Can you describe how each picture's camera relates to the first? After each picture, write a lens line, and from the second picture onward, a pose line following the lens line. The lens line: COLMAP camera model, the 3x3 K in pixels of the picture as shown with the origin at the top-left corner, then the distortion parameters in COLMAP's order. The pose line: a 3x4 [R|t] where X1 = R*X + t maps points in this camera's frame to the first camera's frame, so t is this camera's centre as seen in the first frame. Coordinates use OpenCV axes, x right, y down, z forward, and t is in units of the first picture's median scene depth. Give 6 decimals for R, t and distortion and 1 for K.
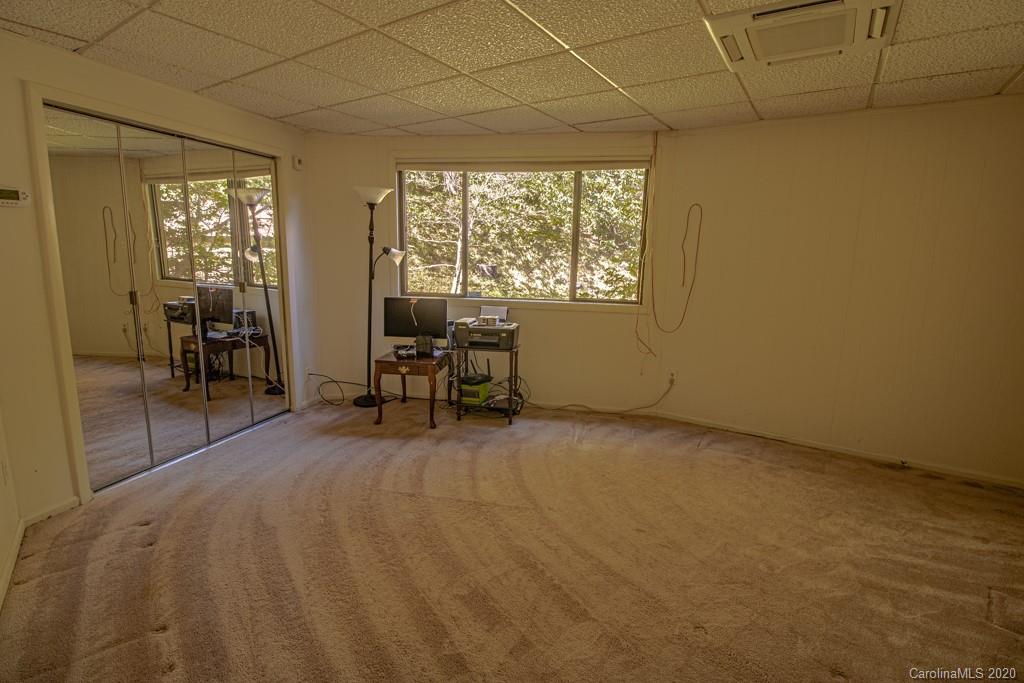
lens RADIAL K [[474.0, 0, 518.0], [0, 474.0, 329.7], [0, 0, 1]] dist [0.001931, 0.000281]
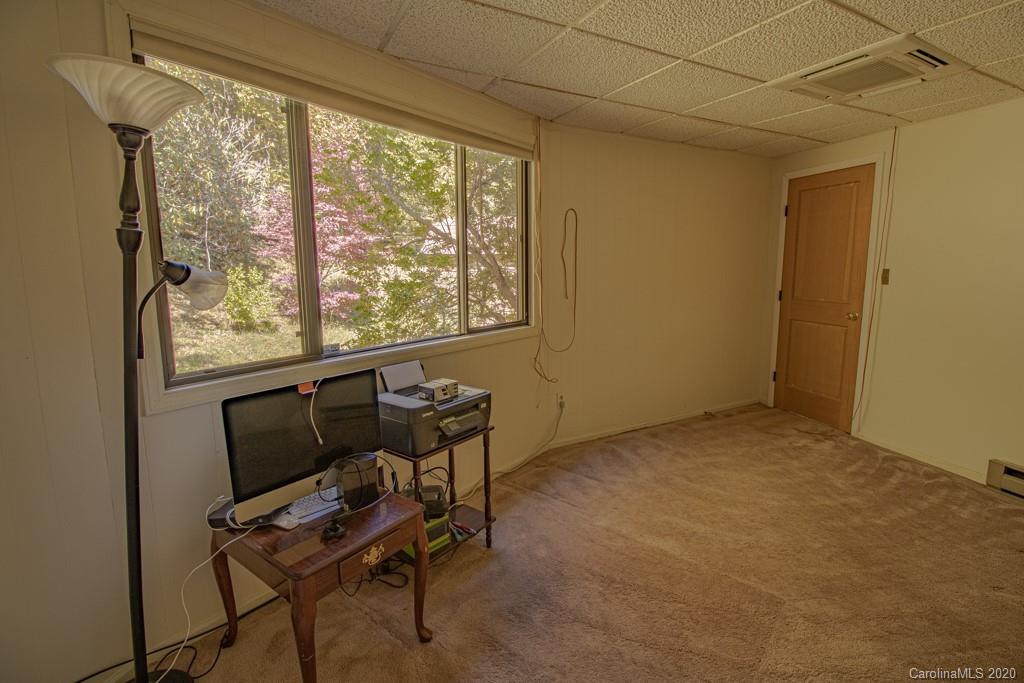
lens RADIAL K [[474.0, 0, 518.0], [0, 474.0, 329.7], [0, 0, 1]] dist [0.001931, 0.000281]
pose [[0.477326, -0.144189, 0.866816, -0.494487], [0.154321, 0.984870, 0.078847, -0.120201], [-0.865069, 0.096132, 0.492355, 0.646858]]
